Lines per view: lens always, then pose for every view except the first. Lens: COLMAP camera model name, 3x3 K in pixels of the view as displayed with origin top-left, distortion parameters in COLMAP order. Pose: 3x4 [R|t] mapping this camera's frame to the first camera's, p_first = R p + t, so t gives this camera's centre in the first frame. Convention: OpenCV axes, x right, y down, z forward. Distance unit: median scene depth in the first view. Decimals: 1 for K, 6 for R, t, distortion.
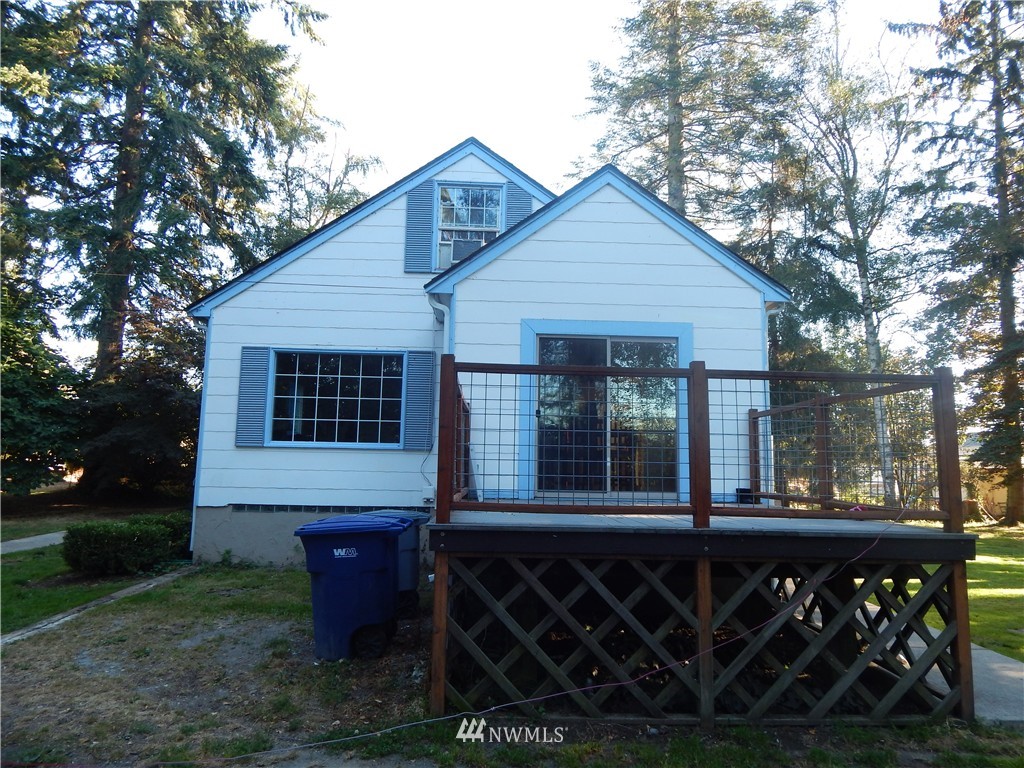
lens RADIAL K [[679.2, 0, 512.5], [0, 679.2, 383.1], [0, 0, 1]] dist [-0.000873, 0.003643]
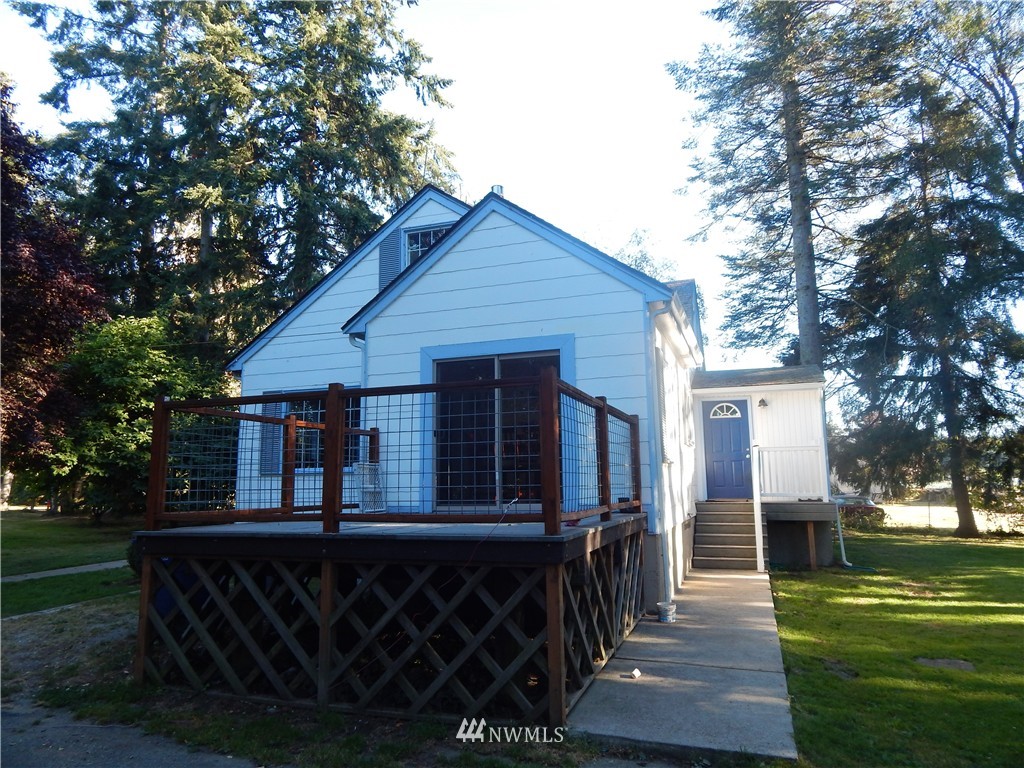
lens RADIAL K [[679.2, 0, 520.1], [0, 679.2, 378.8], [0, 0, 1]] dist [-0.000873, 0.003643]
pose [[0.933802, -0.090283, -0.346213, 0.521370], [0.077772, 0.995722, -0.049892, 0.022132], [0.349236, 0.019664, 0.936828, 0.031878]]
